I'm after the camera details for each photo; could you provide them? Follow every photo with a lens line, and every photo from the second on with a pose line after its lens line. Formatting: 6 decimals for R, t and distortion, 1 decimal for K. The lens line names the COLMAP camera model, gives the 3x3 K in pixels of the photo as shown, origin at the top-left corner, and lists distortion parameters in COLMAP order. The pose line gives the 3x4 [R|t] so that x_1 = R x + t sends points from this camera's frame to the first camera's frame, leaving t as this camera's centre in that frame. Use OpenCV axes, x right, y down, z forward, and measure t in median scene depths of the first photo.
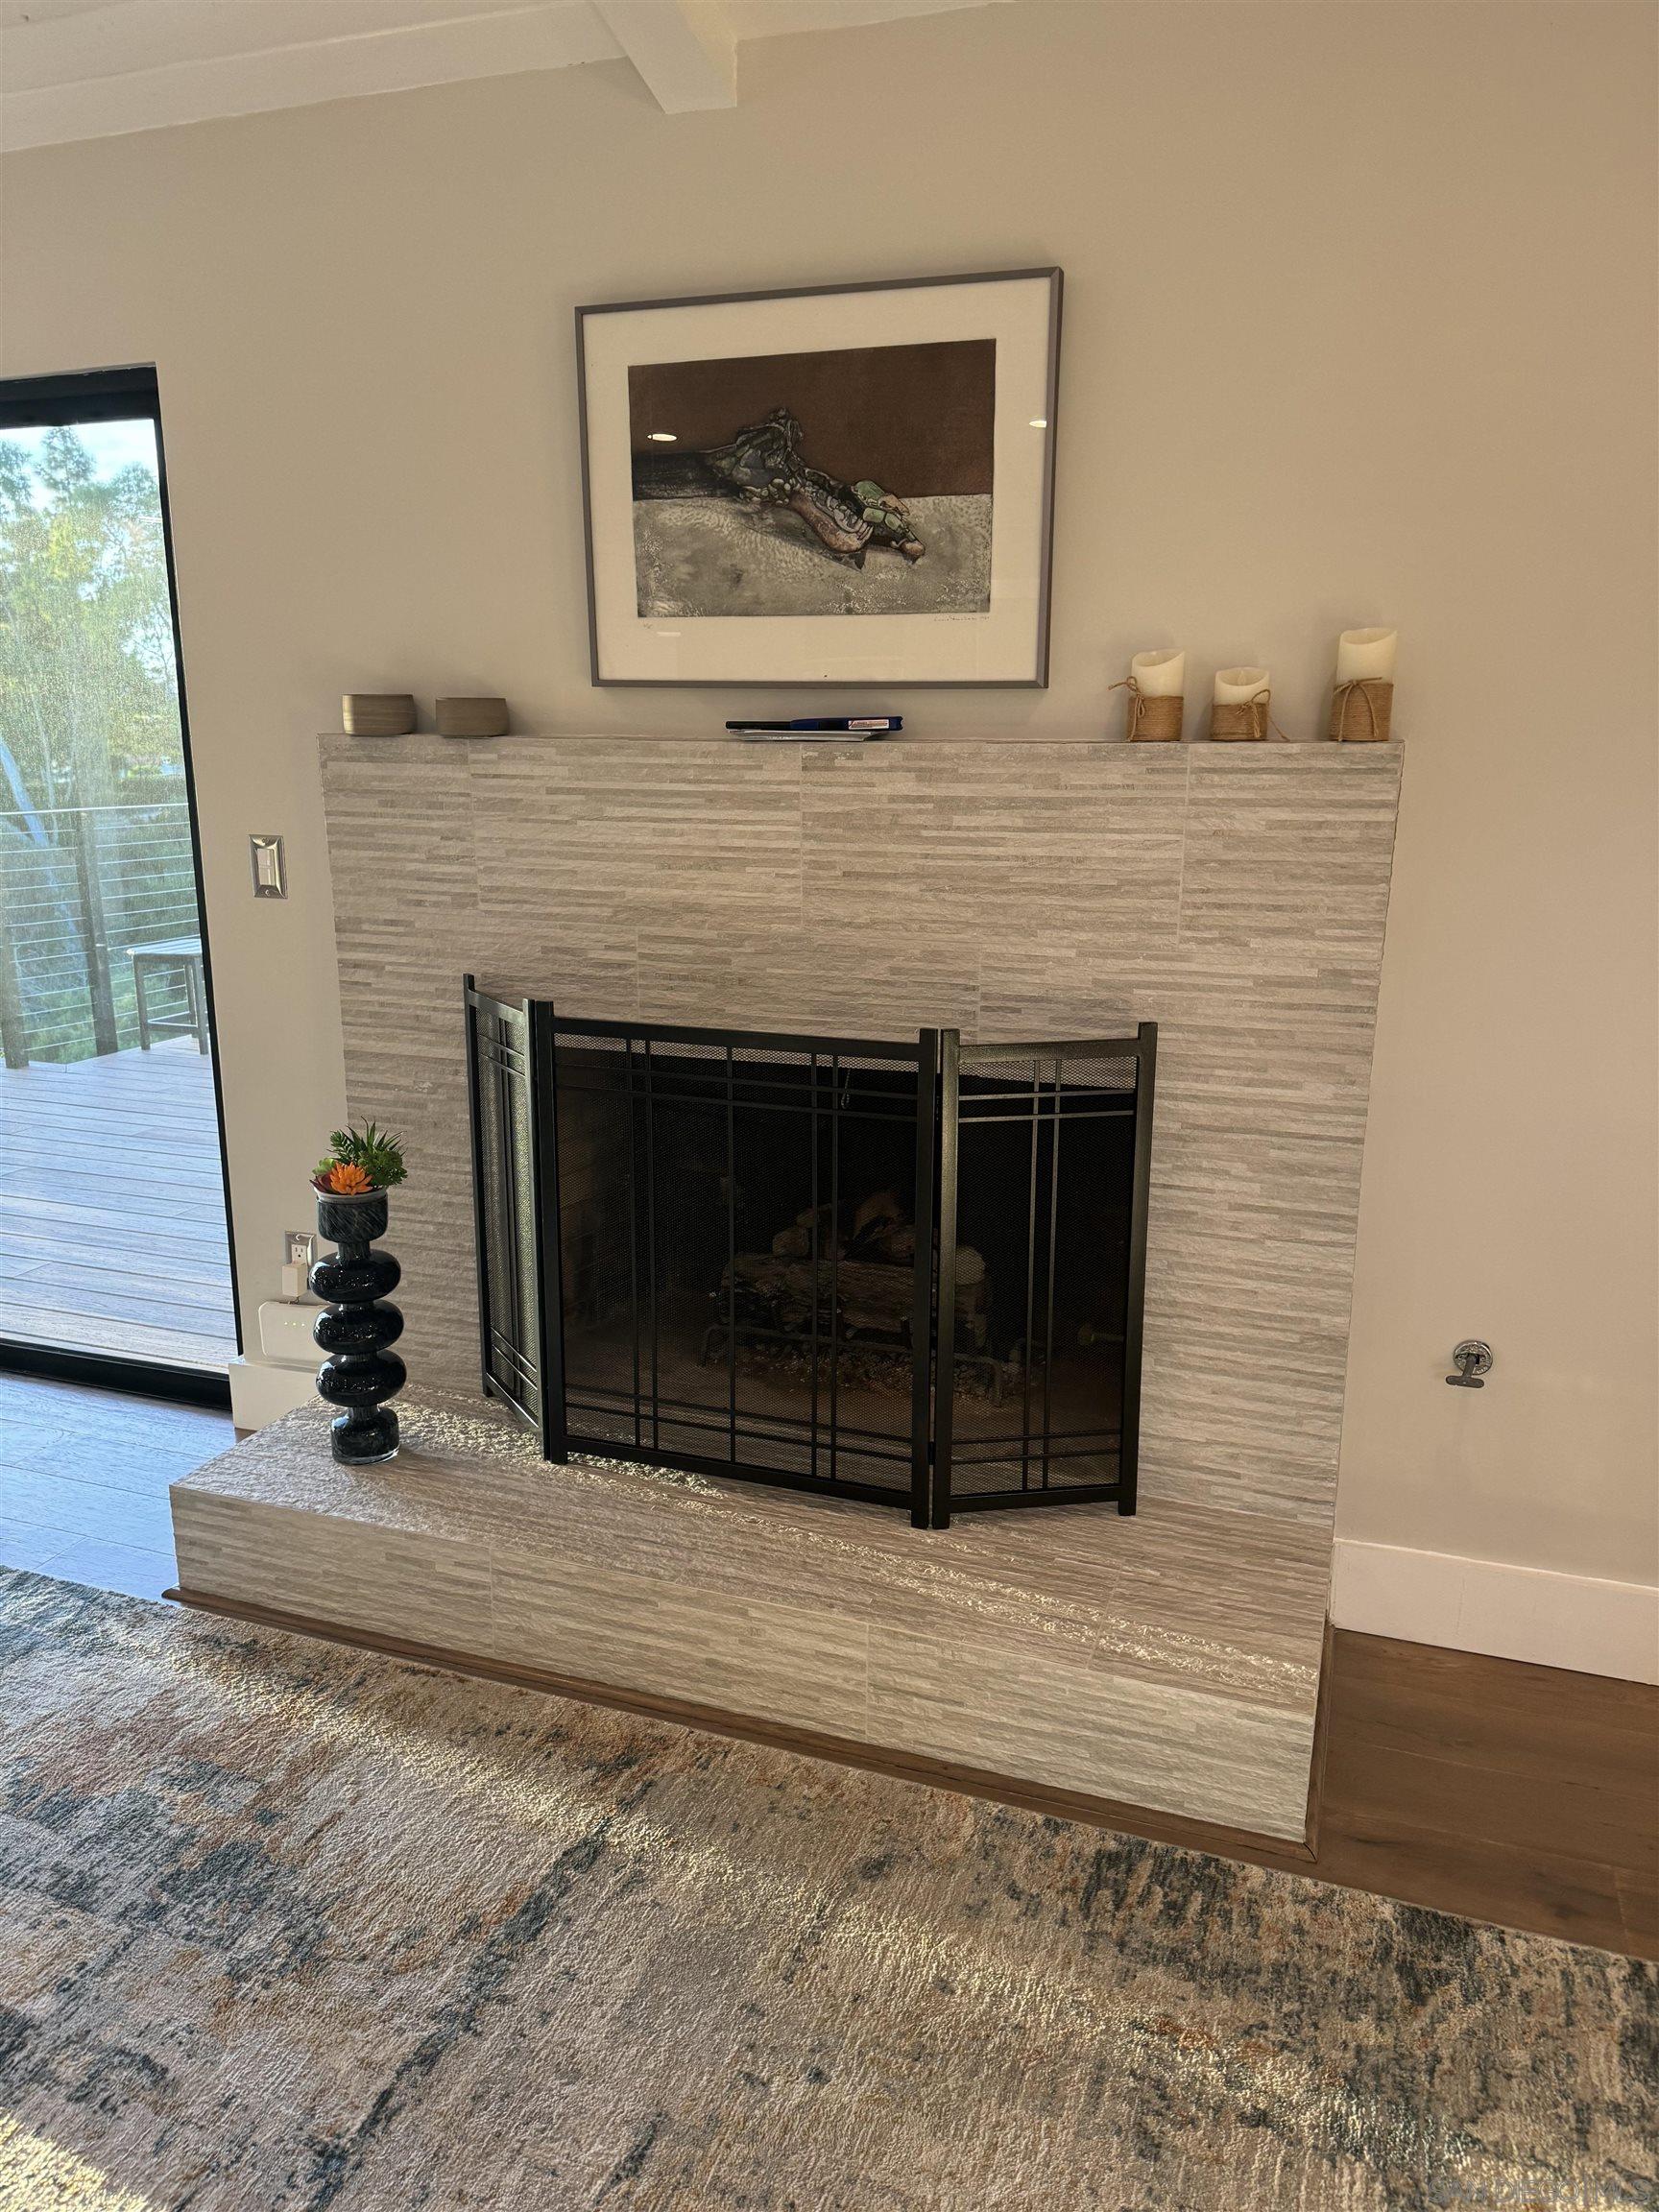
lens RADIAL K [[1557.5, 0, 833.6], [0, 1557.5, 1113.6], [0, 0, 1]] dist [0.118655, -0.141230]
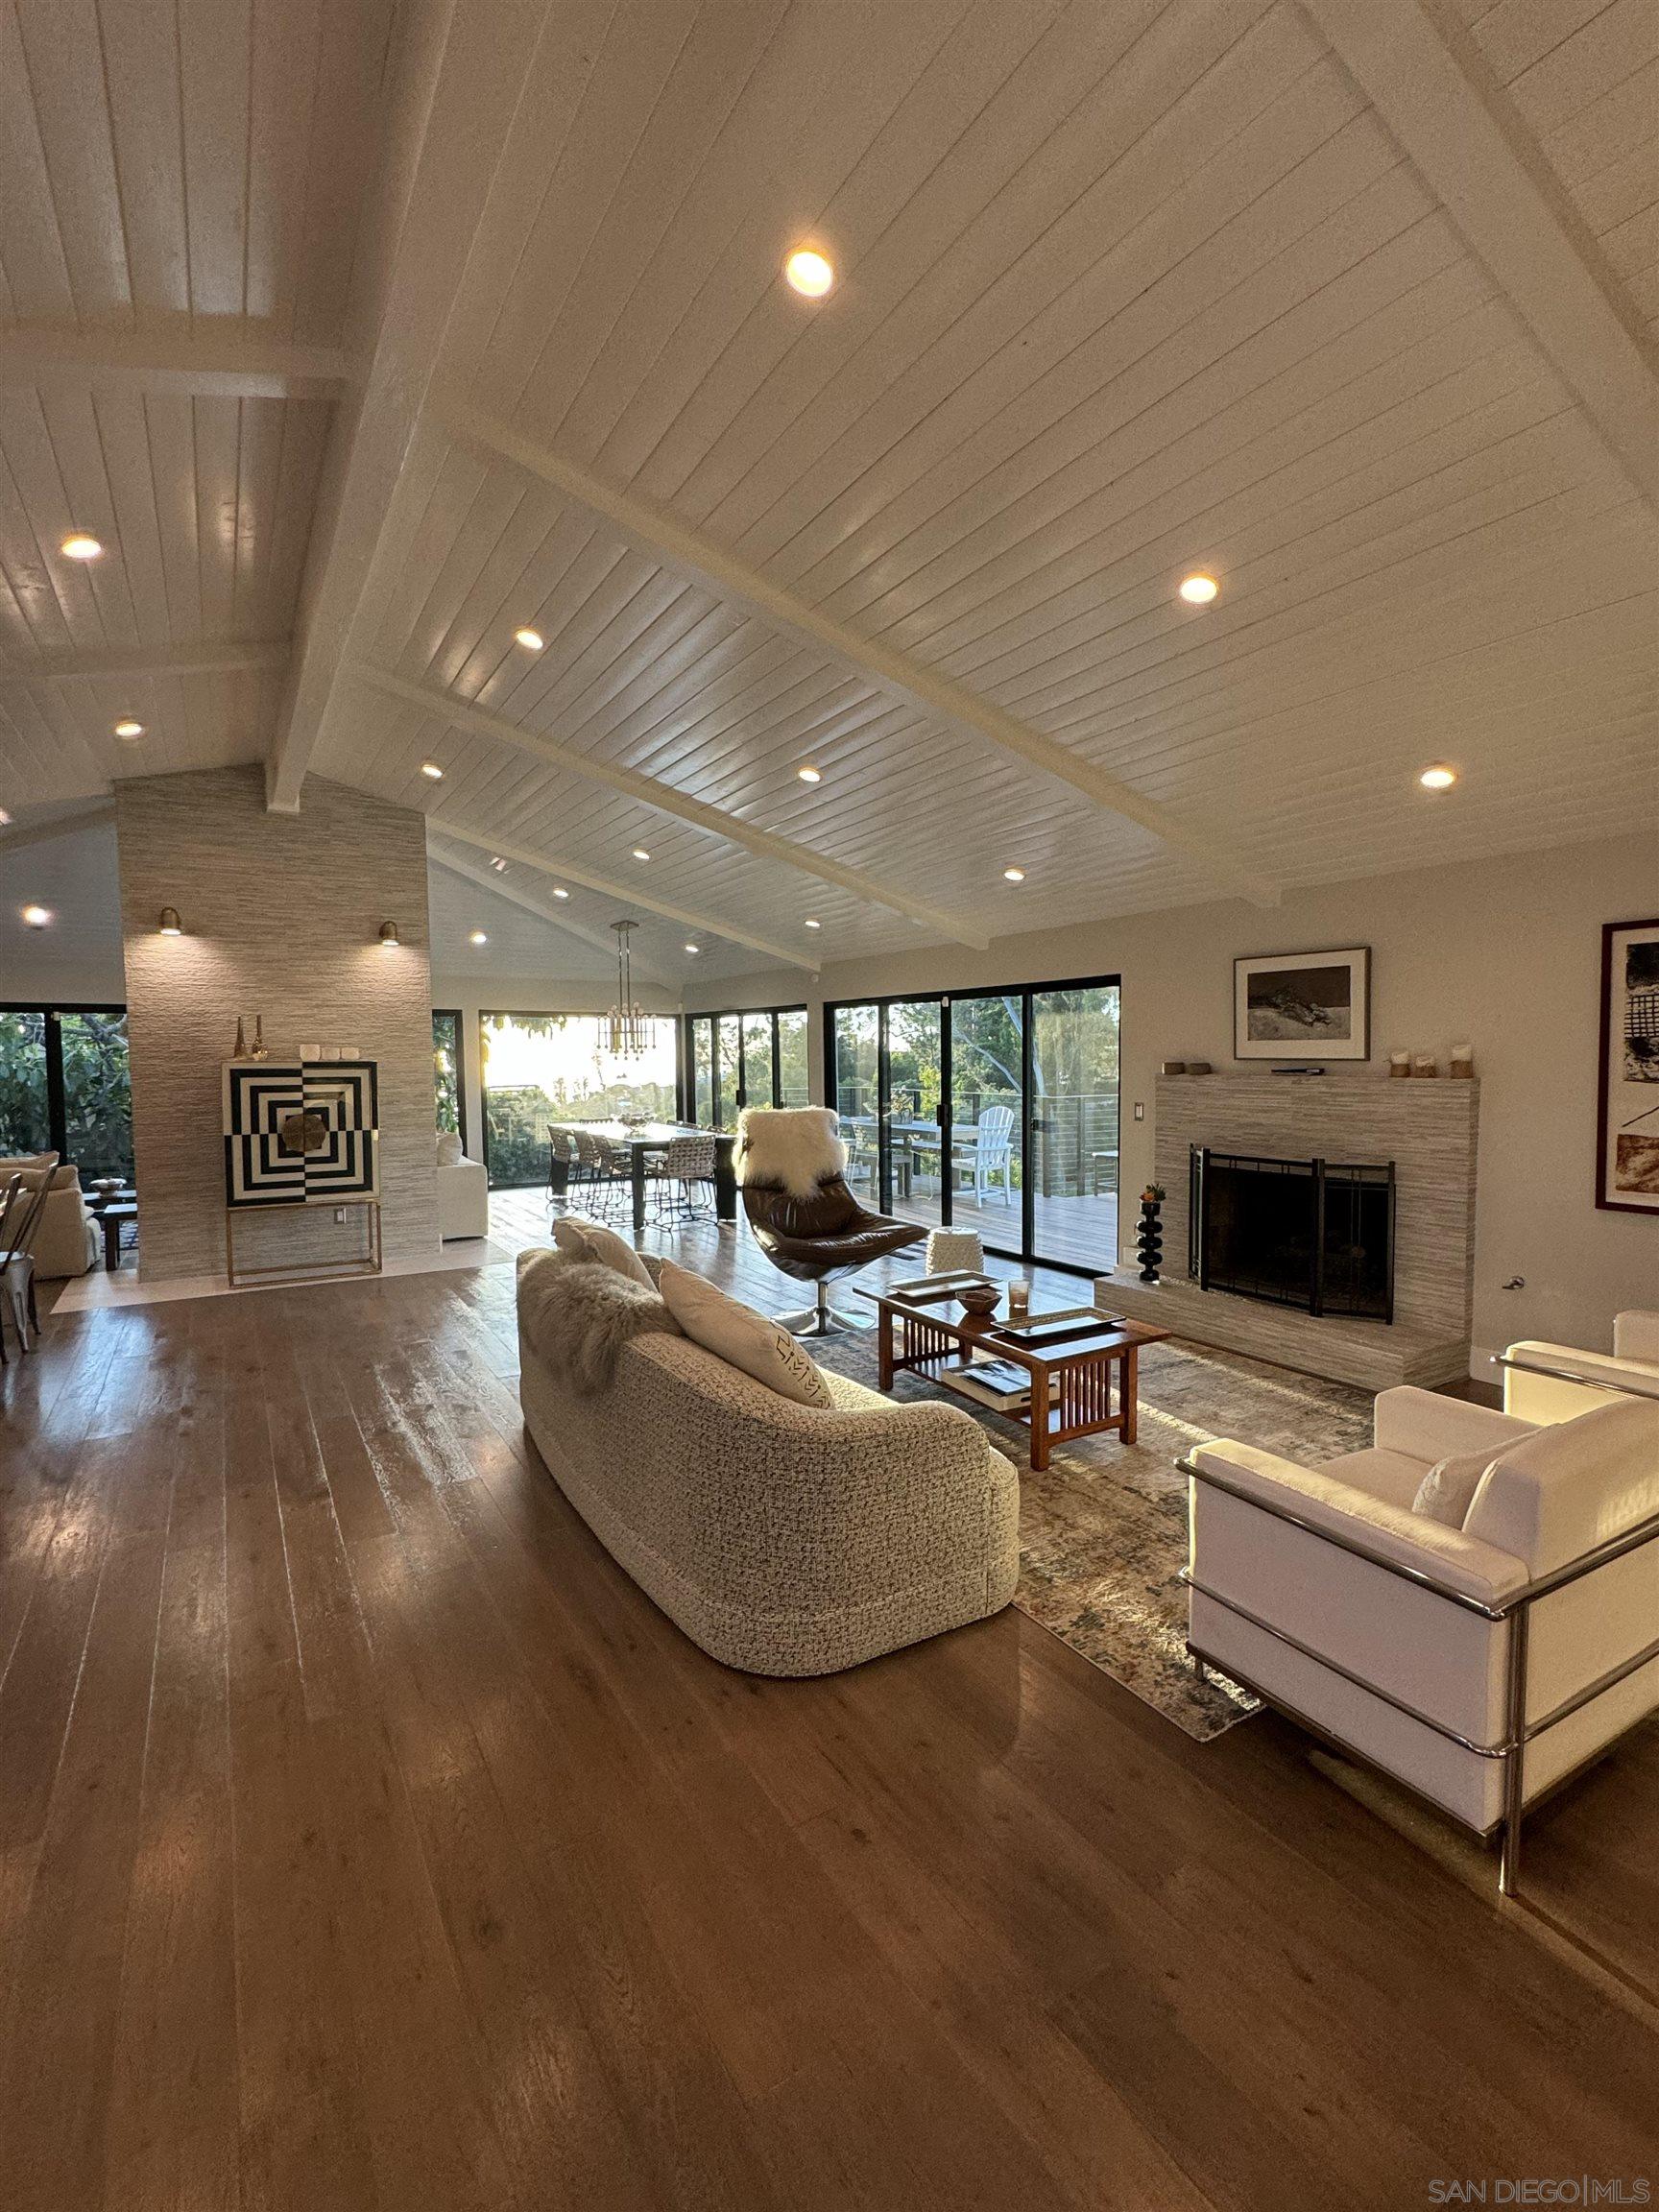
lens RADIAL K [[996.2, 0, 834.3], [0, 996.2, 1107.1], [0, 0, 1]] dist [-0.001748, 0.000386]
pose [[0.782191, 0.020888, -0.622688, 0.549586], [-0.134175, 0.981634, -0.135616, 0.252119], [0.608419, 0.189627, 0.770628, -1.243285]]
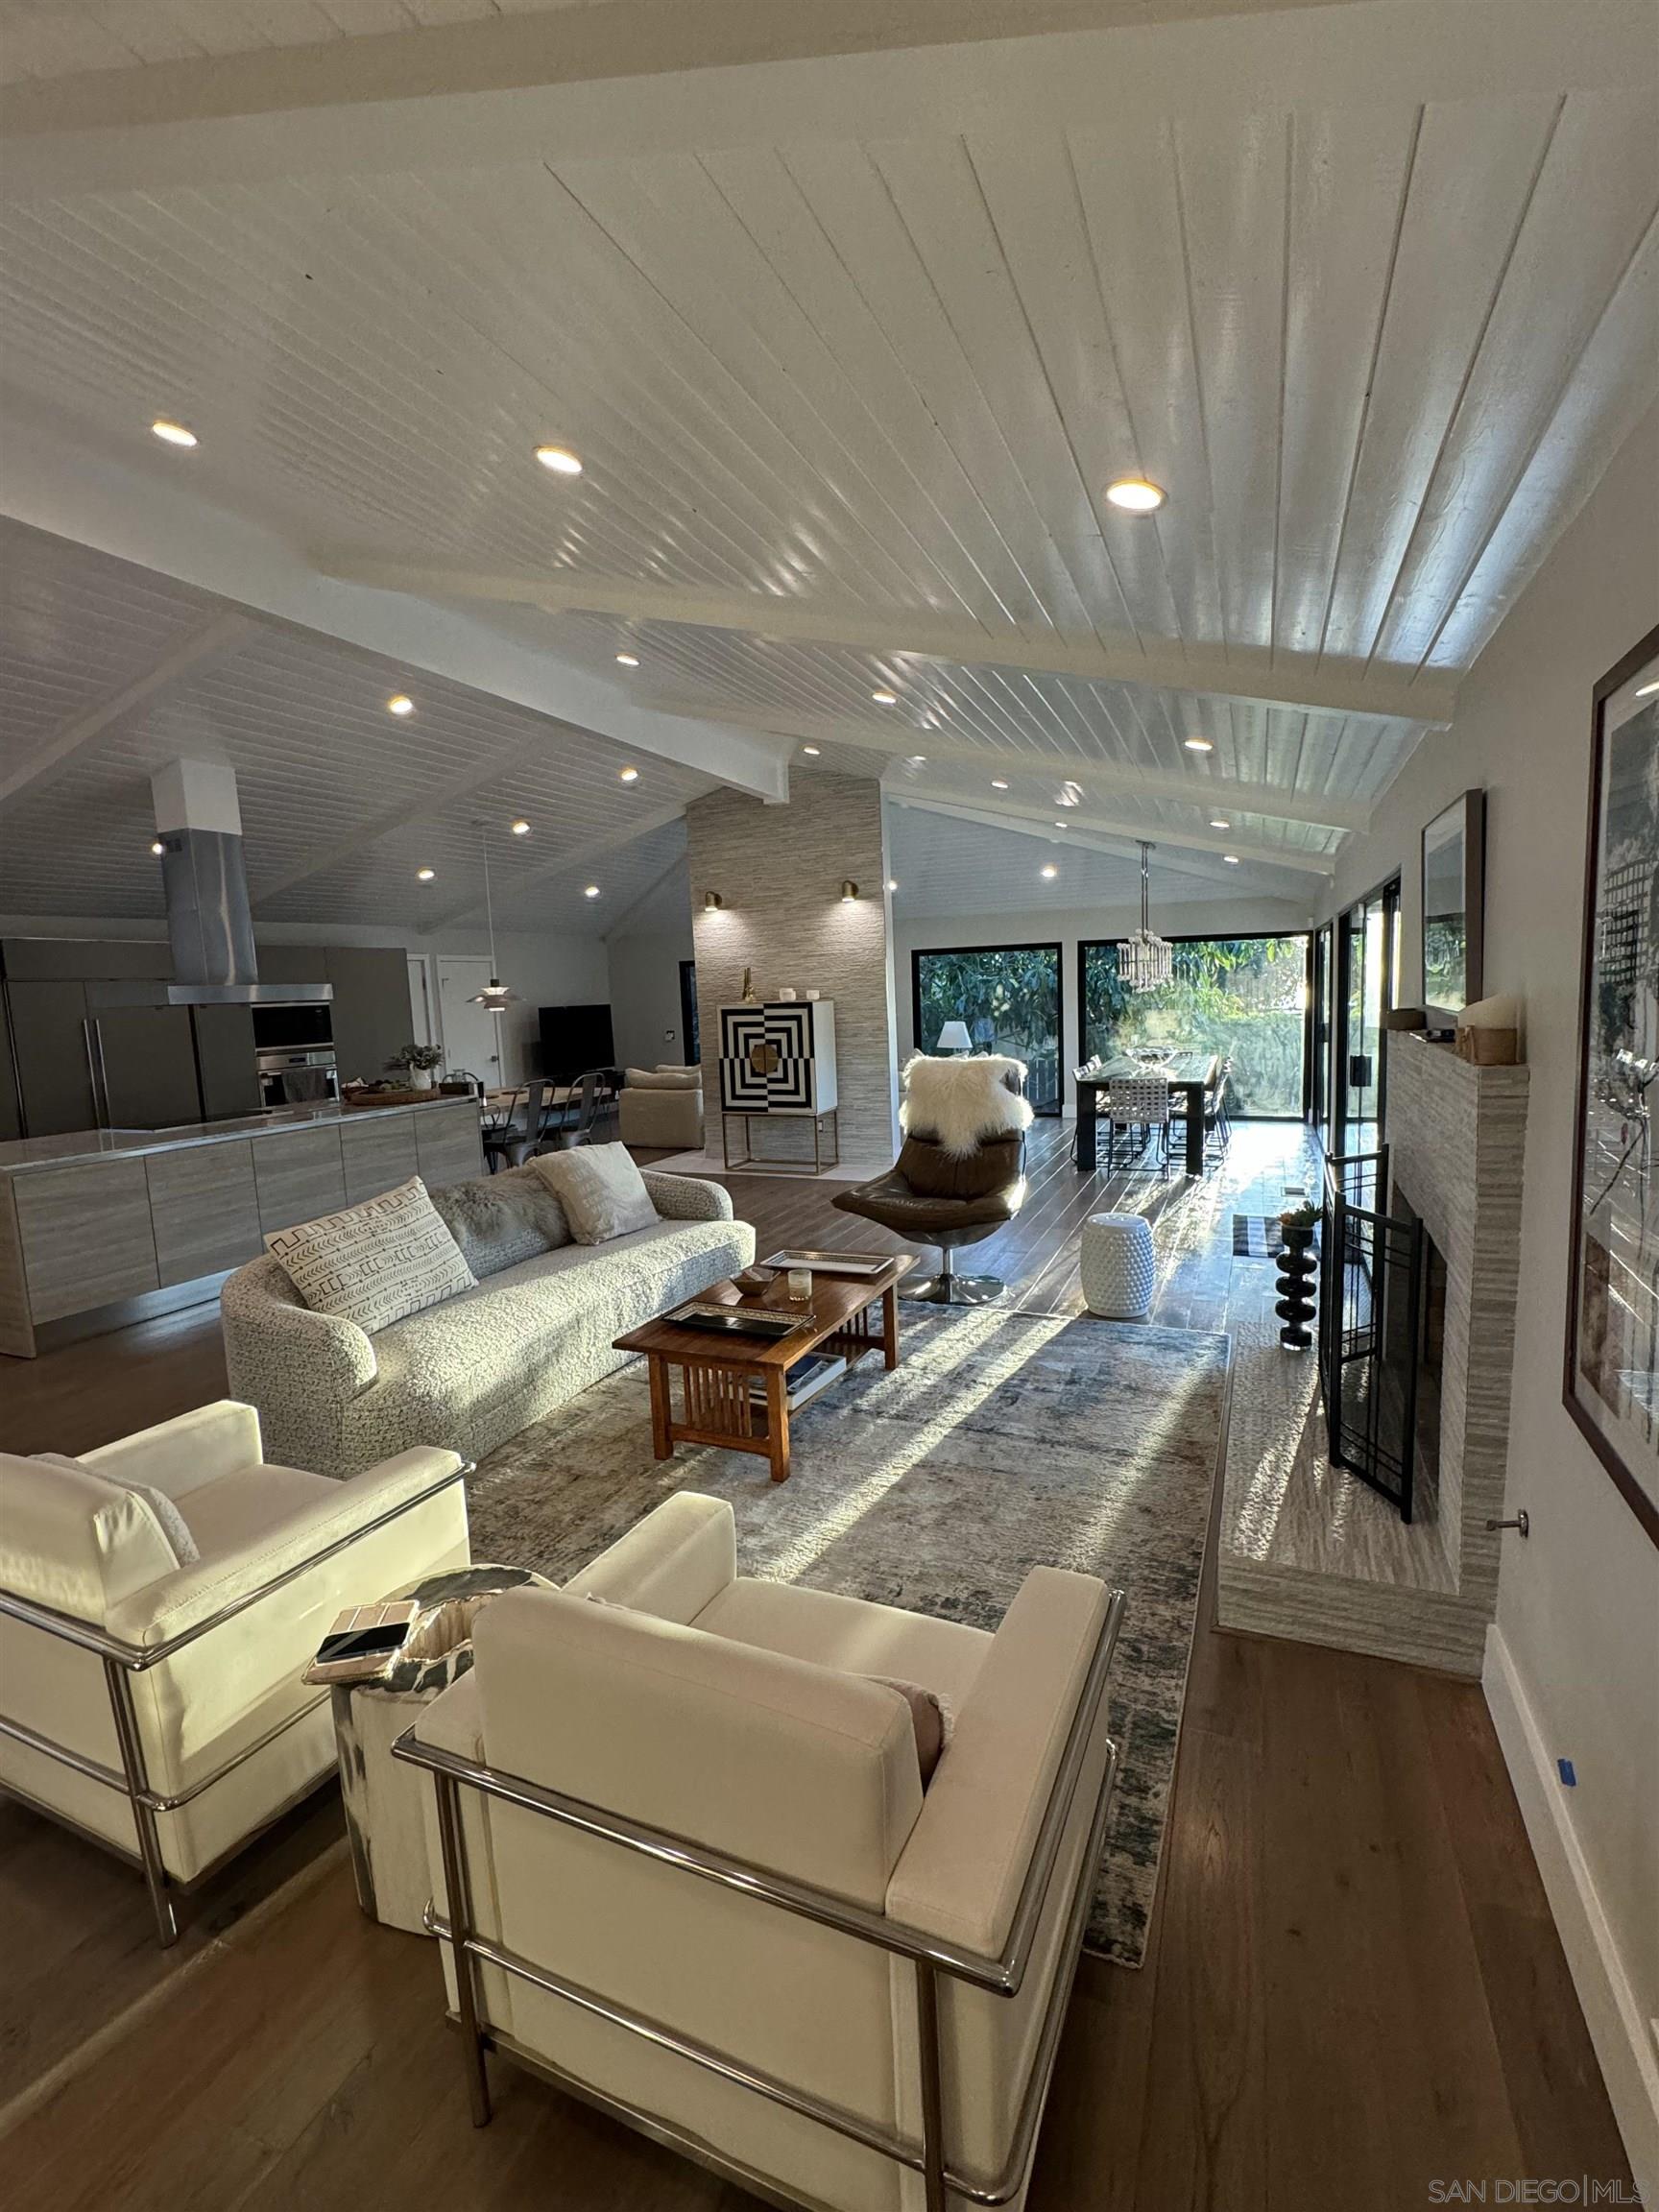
lens RADIAL K [[995.9, 0, 838.8], [0, 995.9, 1104.3], [0, 0, 1]] dist [-0.002693, 0.001491]
pose [[-0.057782, 0.110561, -0.992188, 1.200154], [-0.199937, 0.972432, 0.120003, -0.168716], [0.978103, 0.205309, -0.034084, 0.387847]]
